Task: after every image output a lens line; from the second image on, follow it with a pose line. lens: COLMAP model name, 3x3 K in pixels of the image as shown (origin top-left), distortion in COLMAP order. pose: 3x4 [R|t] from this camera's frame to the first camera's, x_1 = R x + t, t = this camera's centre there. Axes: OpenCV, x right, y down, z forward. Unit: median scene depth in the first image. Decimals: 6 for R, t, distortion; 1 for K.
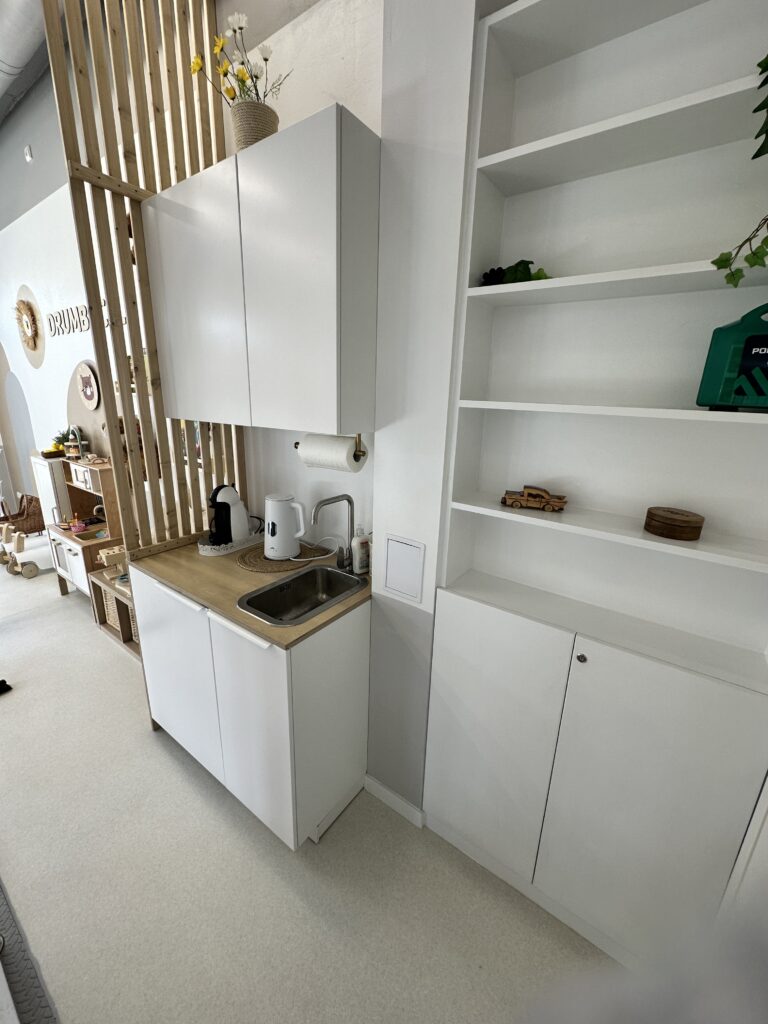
lens RADIAL K [[413.2, 0, 382.7], [0, 413.2, 509.2], [0, 0, 1]] dist [-0.004796, -0.000202]
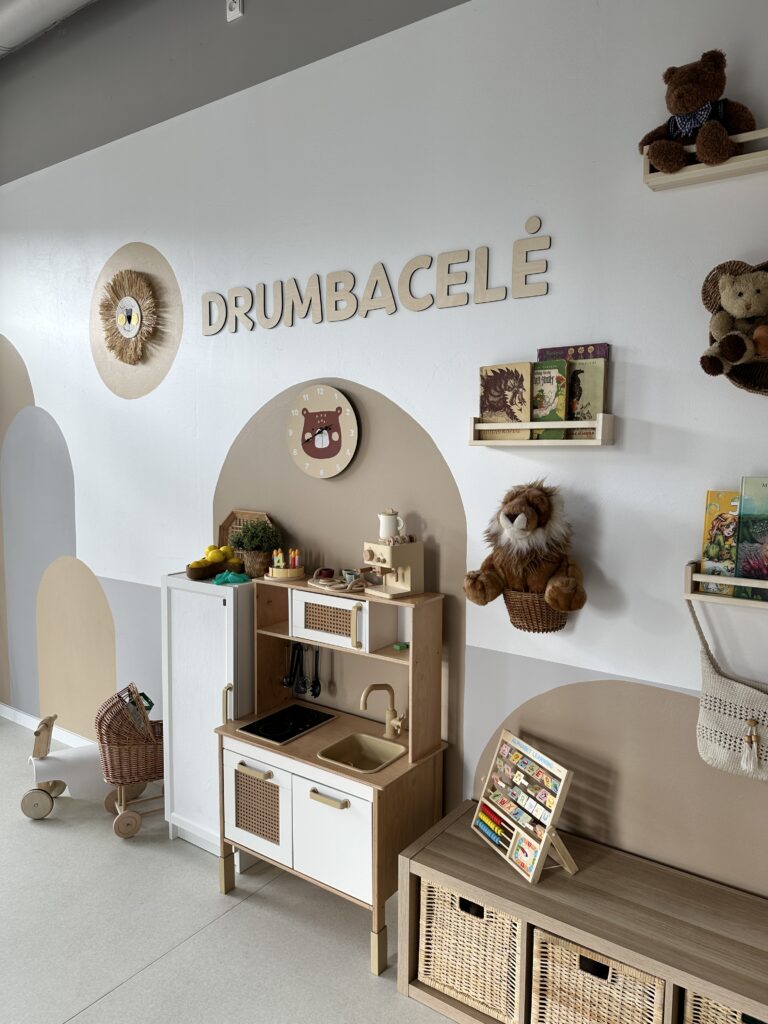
lens RADIAL K [[724.8, 0, 383.9], [0, 724.8, 513.3], [0, 0, 1]] dist [0.013424, -0.000906]
pose [[0.999802, -0.019223, 0.005207, -0.627086], [0.019838, 0.984338, -0.175172, -0.050615], [-0.001758, 0.175241, 0.984524, 0.175526]]
